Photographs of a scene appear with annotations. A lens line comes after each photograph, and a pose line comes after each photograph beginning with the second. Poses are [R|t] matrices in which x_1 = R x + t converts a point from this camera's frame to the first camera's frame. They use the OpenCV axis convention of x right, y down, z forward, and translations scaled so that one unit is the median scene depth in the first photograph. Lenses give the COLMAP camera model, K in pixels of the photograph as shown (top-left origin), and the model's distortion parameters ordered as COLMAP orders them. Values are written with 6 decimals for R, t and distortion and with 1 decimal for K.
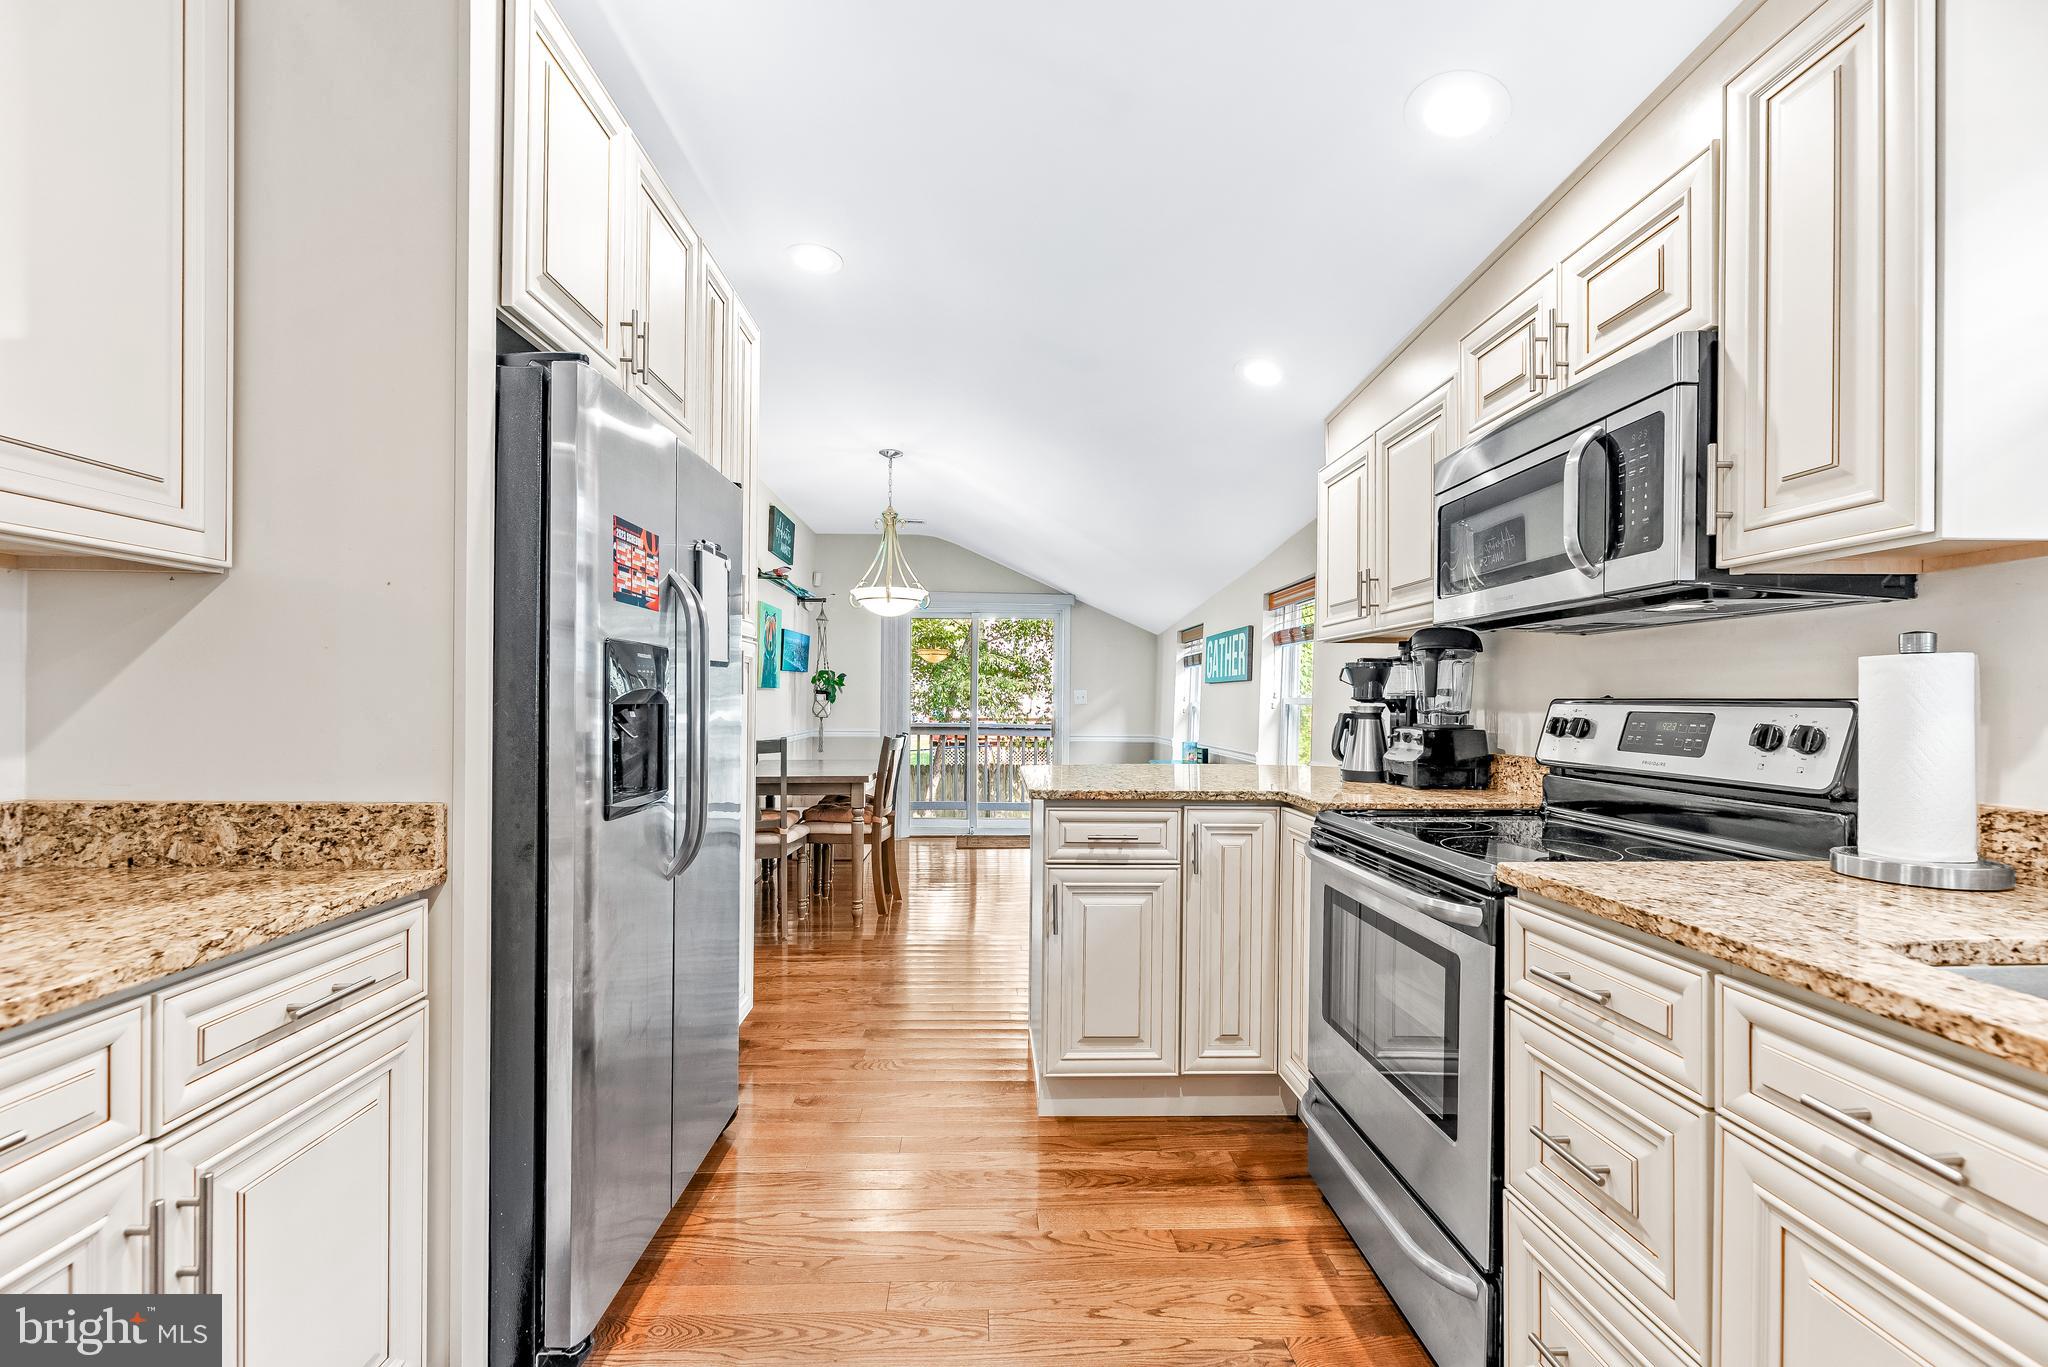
lens RADIAL K [[867.2, 0, 1016.3], [0, 867.2, 705.4], [0, 0, 1]] dist [-0.000131, -0.000657]
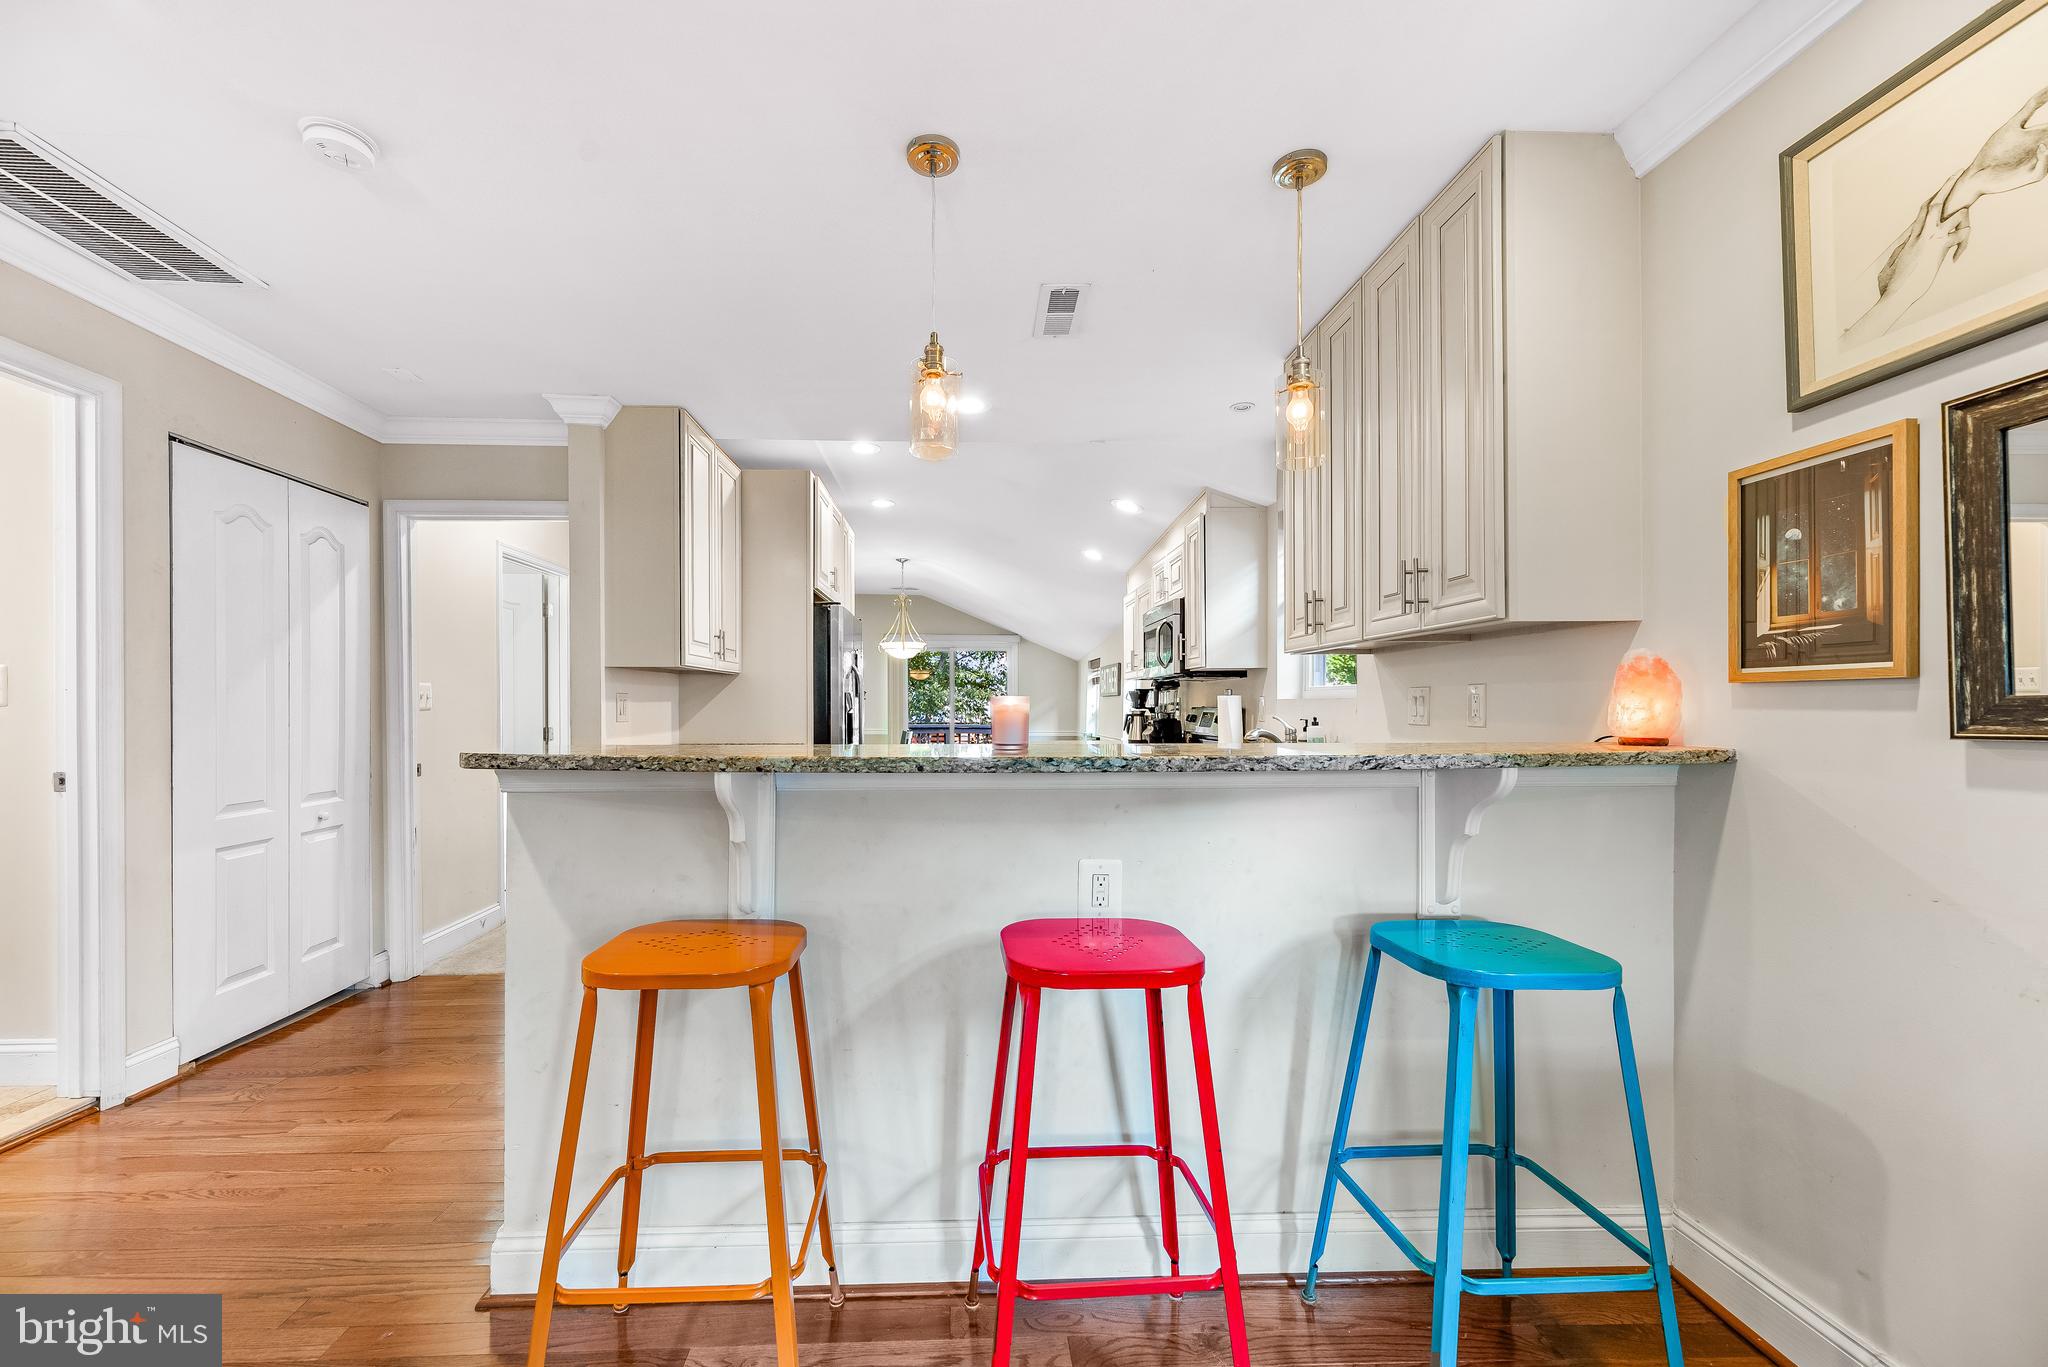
lens RADIAL K [[839.9, 0, 992.2], [0, 839.9, 710.3], [0, 0, 1]] dist [0.000104, -0.000640]
pose [[0.999893, -0.010332, 0.010359, 0.014214], [0.010337, 0.999947, -0.000364, -0.003029], [-0.010355, 0.000471, 0.999946, -1.459264]]
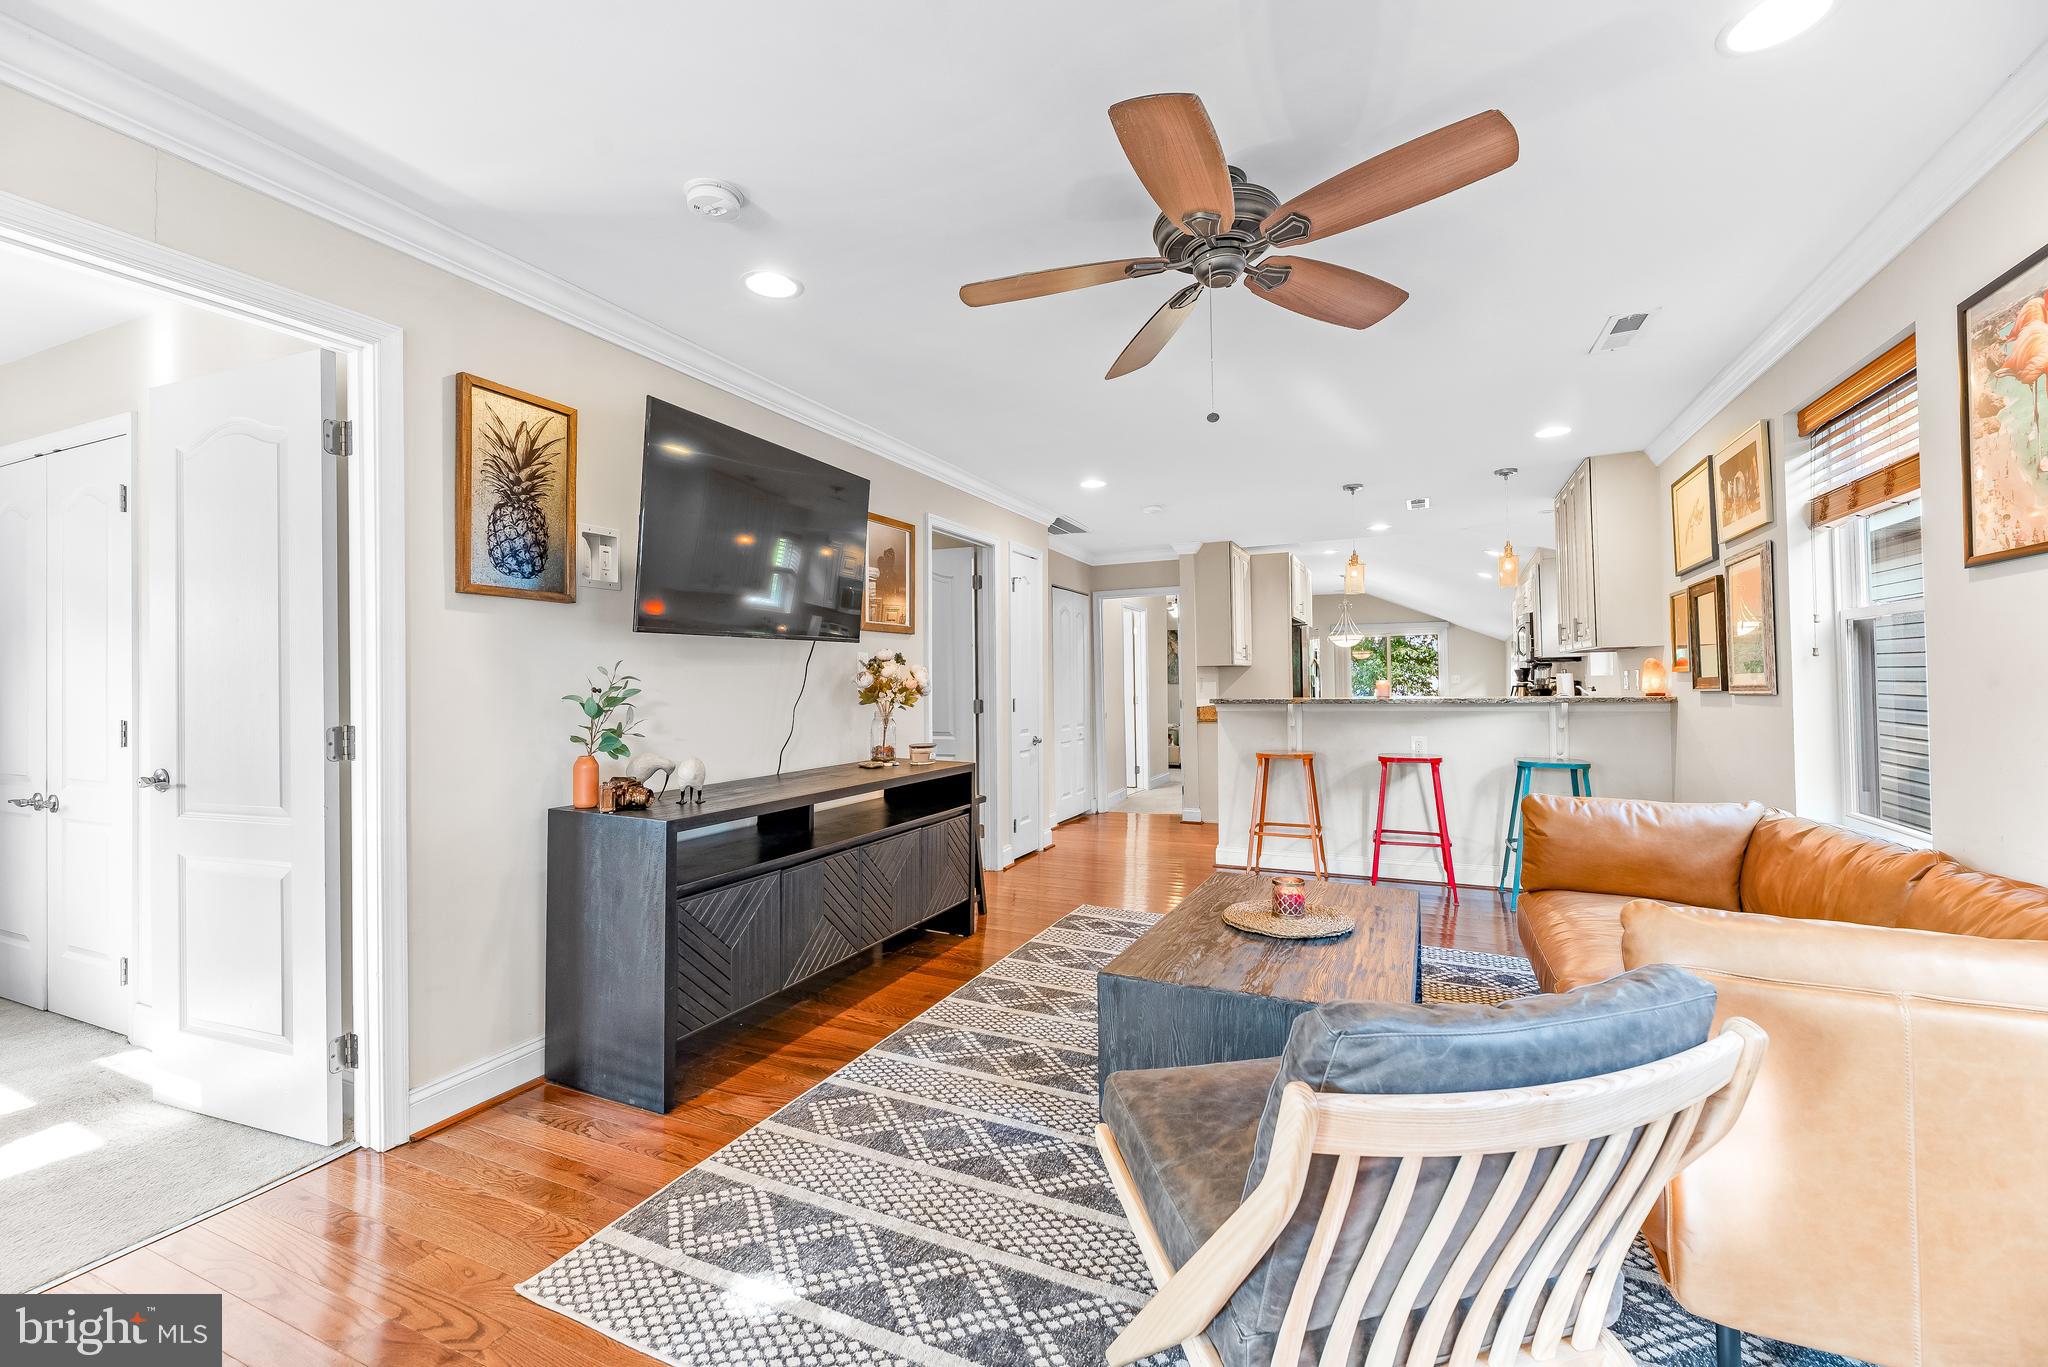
lens RADIAL K [[846.1, 0, 1024.2], [0, 846.1, 675.6], [0, 0, 1]] dist [-0.000115, -0.000546]
pose [[0.895340, -0.026793, -0.444576, 0.195834], [0.020124, 0.999603, -0.019713, -0.003631], [0.444928, 0.008703, 0.895524, -3.287567]]
